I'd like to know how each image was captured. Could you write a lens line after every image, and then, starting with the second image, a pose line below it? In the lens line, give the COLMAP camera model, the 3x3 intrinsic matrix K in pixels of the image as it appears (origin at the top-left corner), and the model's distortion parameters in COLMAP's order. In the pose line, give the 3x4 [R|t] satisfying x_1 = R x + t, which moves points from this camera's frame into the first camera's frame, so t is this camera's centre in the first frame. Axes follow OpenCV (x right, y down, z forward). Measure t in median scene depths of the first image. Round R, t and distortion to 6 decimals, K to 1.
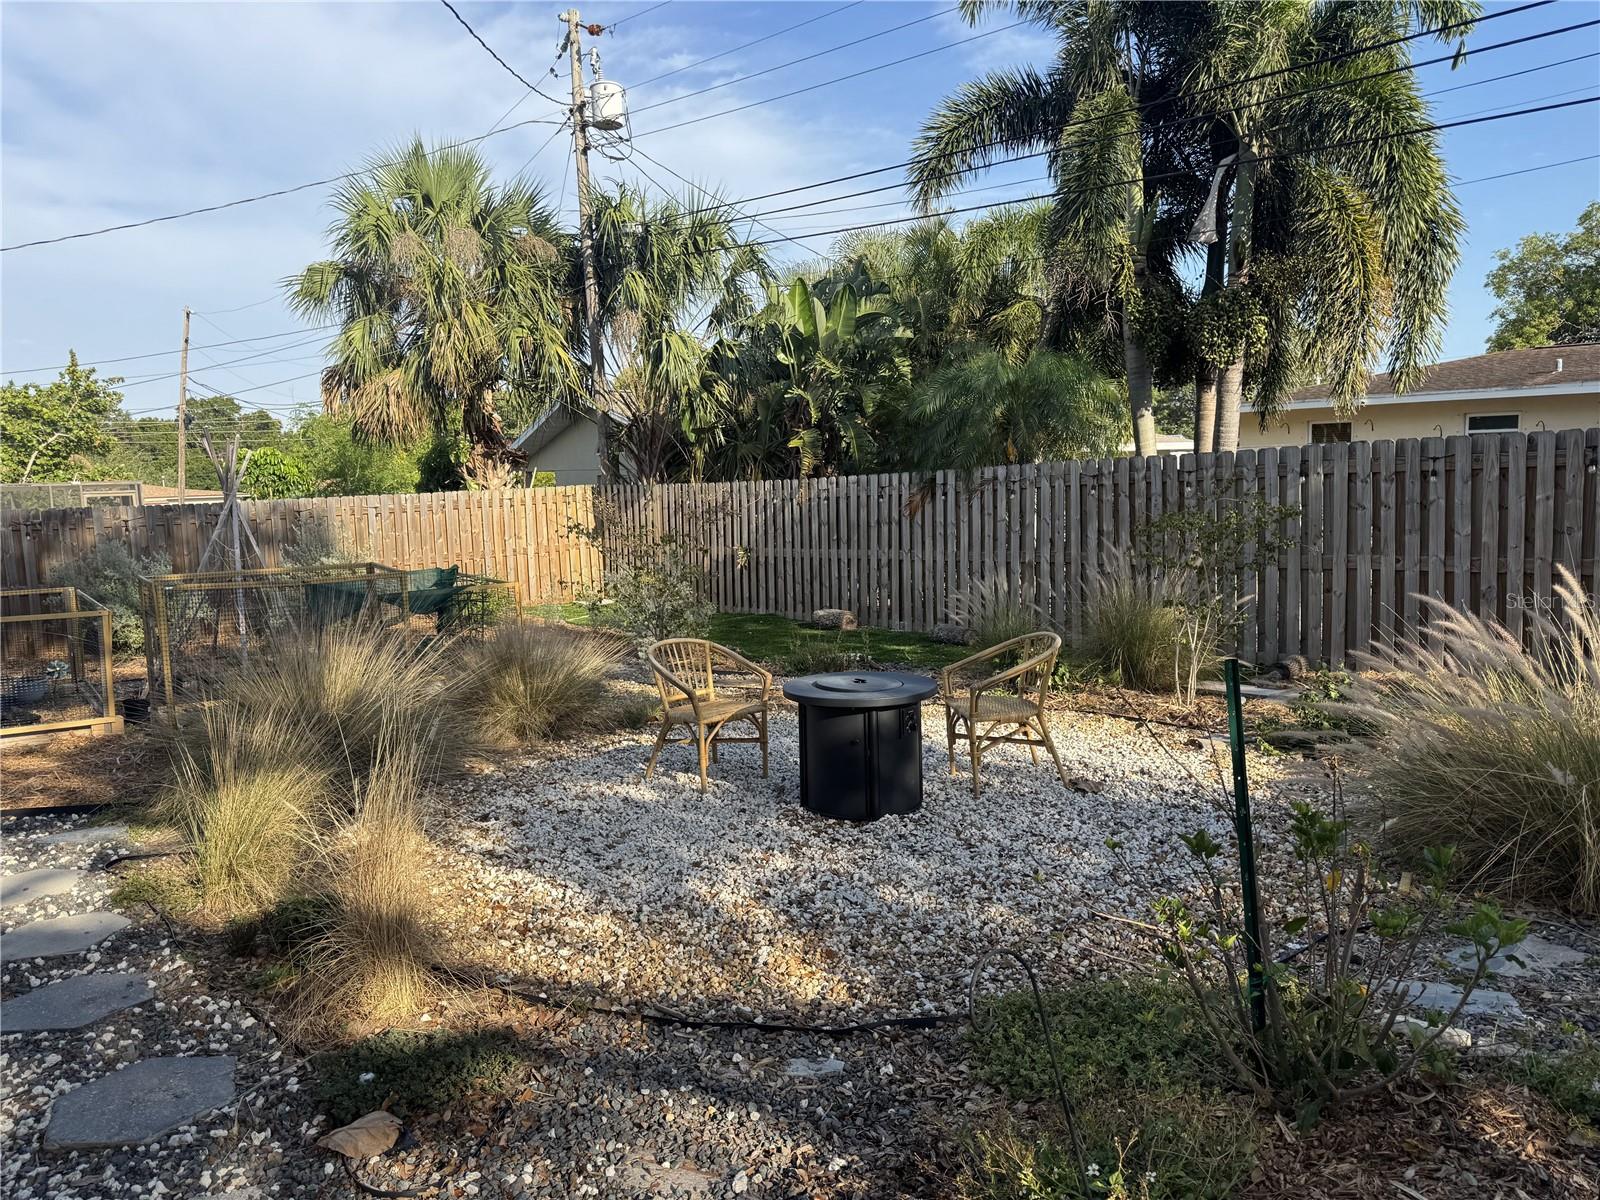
lens RADIAL K [[1125.1, 0, 802.4], [0, 1125.1, 602.1], [0, 0, 1]] dist [0.093920, -0.133013]
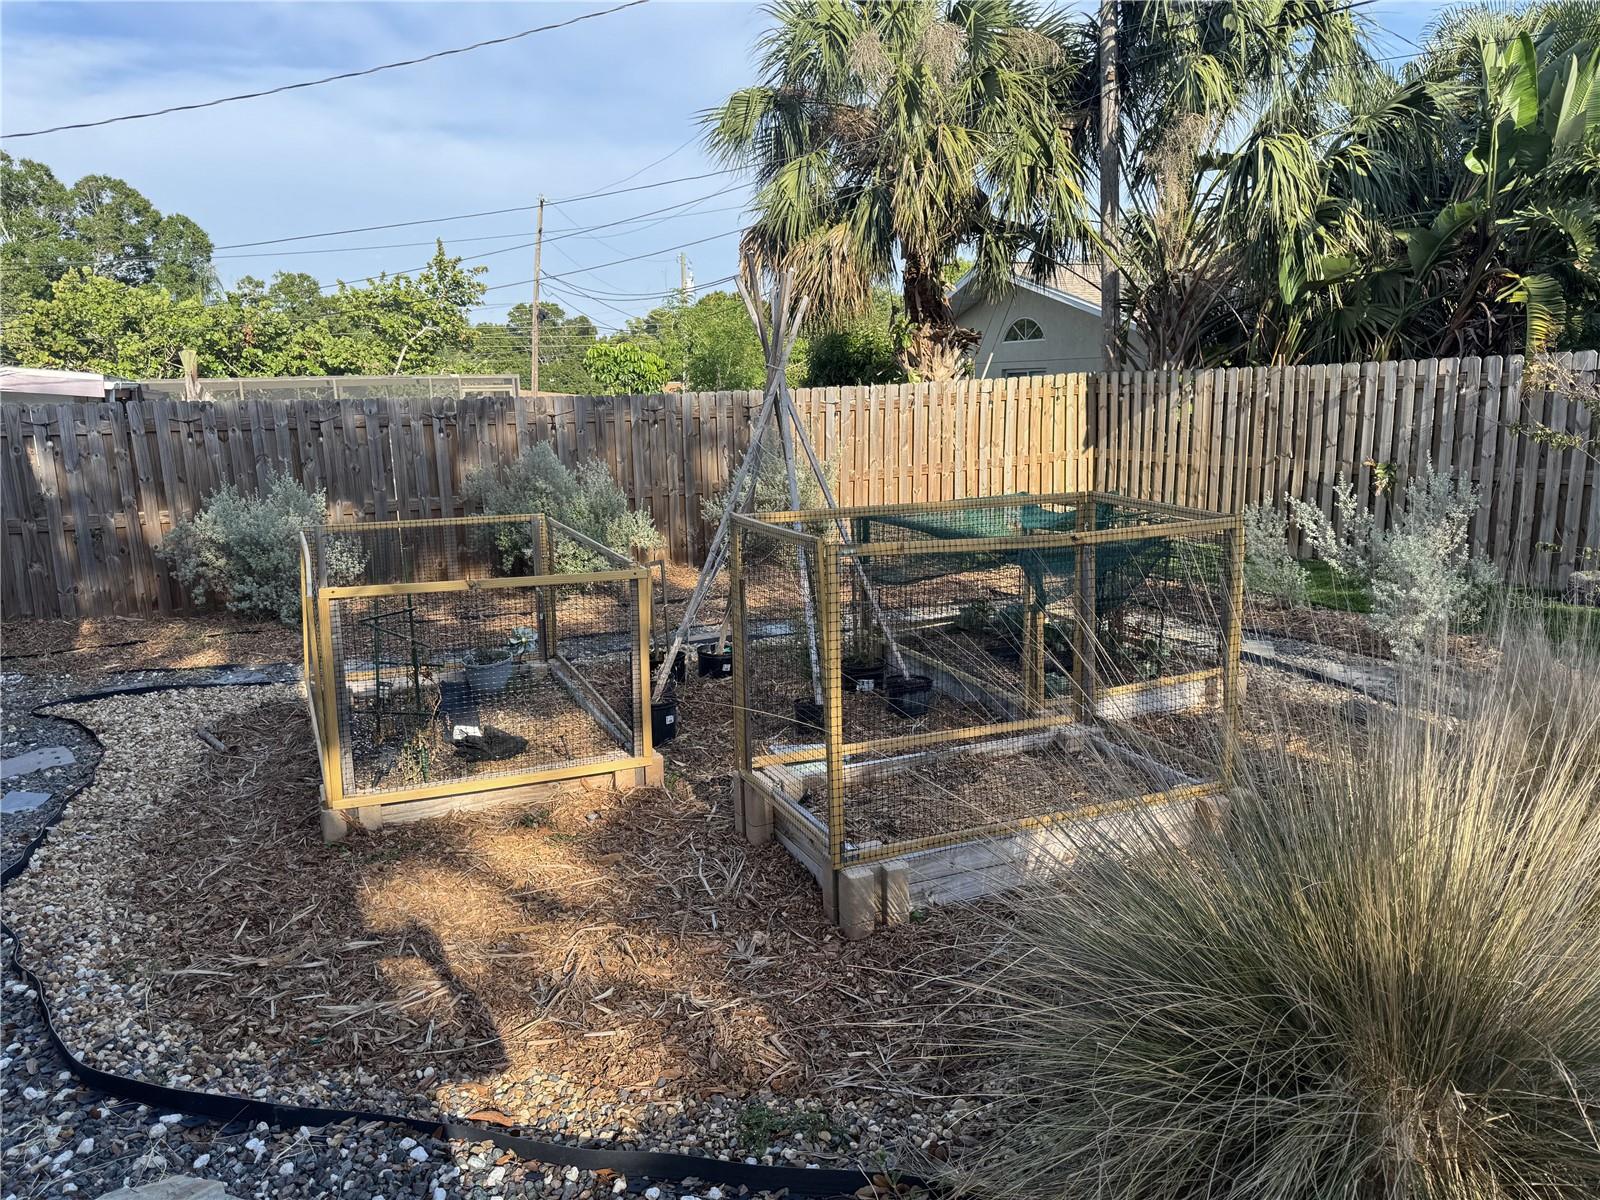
lens RADIAL K [[1124.7, 0, 798.3], [0, 1124.7, 604.5], [0, 0, 1]] dist [0.081958, -0.091681]
pose [[0.969744, 0.051567, -0.238617, -0.228849], [-0.031477, 0.995689, 0.087252, -0.014833], [0.242088, -0.077101, 0.967186, 0.273951]]
